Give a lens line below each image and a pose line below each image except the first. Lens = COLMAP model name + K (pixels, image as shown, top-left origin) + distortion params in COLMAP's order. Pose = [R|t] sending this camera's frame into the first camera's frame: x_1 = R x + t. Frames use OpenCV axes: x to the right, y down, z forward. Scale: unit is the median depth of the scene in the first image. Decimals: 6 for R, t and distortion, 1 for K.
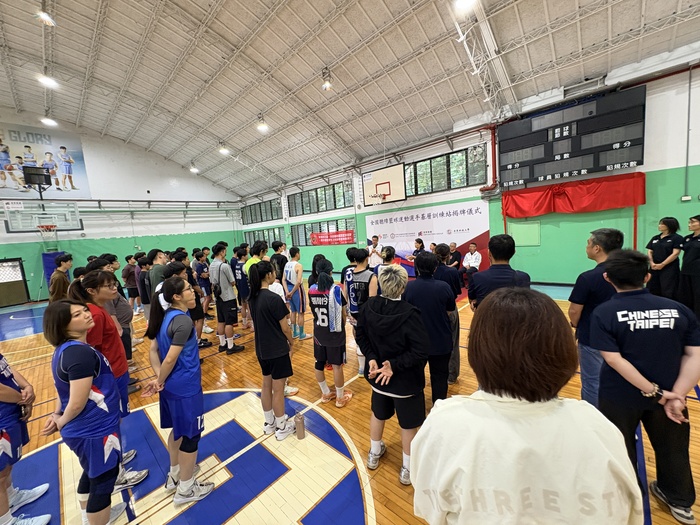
lens RADIAL K [[278.9, 0, 350.0], [0, 278.9, 262.5], [0, 0, 1]] dist [0.000961, -0.000115]
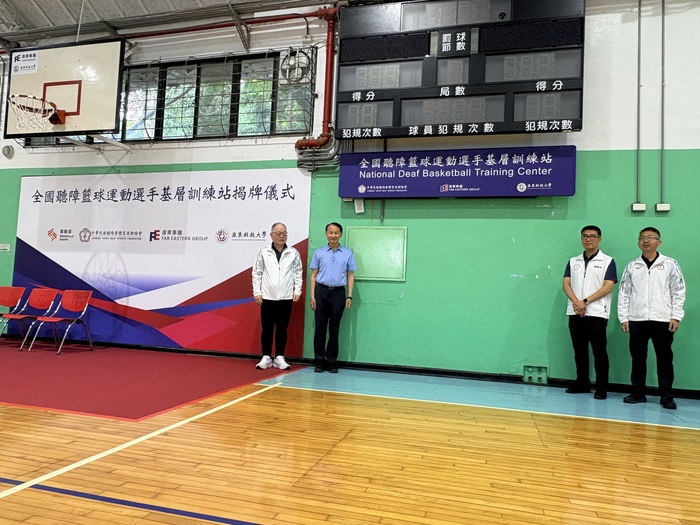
lens RADIAL K [[503.5, 0, 349.2], [0, 503.5, 265.7], [0, 0, 1]] dist [-0.004609, 0.005822]
pose [[0.877740, 0.148434, 0.455565, 0.217694], [-0.068443, 0.979896, -0.187404, 0.066345], [-0.474223, 0.133312, 0.870253, 0.316423]]
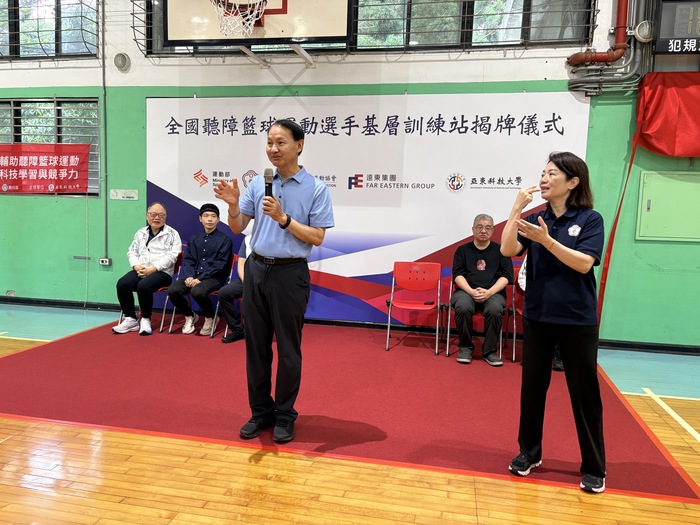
lens RADIAL K [[533.2, 0, 354.1], [0, 533.2, 260.4], [0, 0, 1]] dist [0.052275, -0.056126]
pose [[0.842099, 0.062634, 0.535674, -0.068247], [-0.046171, 0.997959, -0.044106, 0.011692], [-0.537343, 0.012409, 0.843272, 0.631683]]
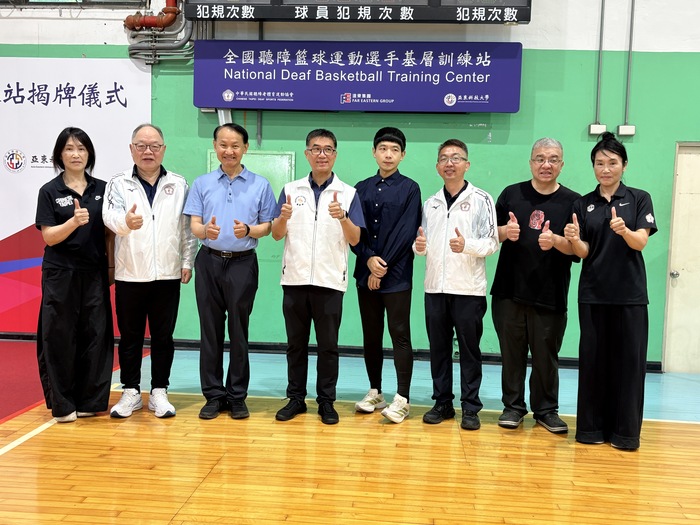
lens RADIAL K [[714.9, 0, 350.0], [0, 714.9, 262.5], [0, 0, 1]] dist [0.012023, 0.027664]
pose [[0.781532, 0.062788, 0.620697, 0.211891], [-0.028545, 0.997479, -0.064961, 0.027033], [-0.623211, 0.033051, 0.781355, 0.299586]]
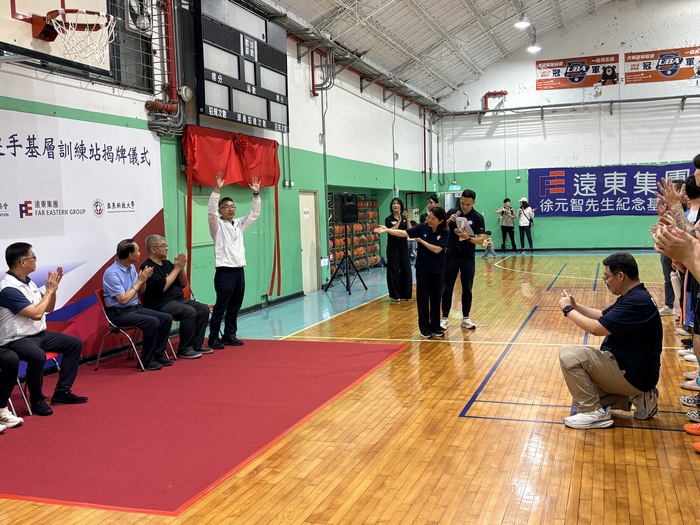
lens RADIAL K [[778.5, 0, 350.0], [0, 778.5, 262.5], [0, 0, 1]] dist [0.073708, -0.009642]
pose [[-0.416318, 0.033658, 0.908596, -0.676146], [0.164367, 0.985636, 0.038801, -0.039041], [-0.894239, 0.165497, -0.415870, 1.289699]]
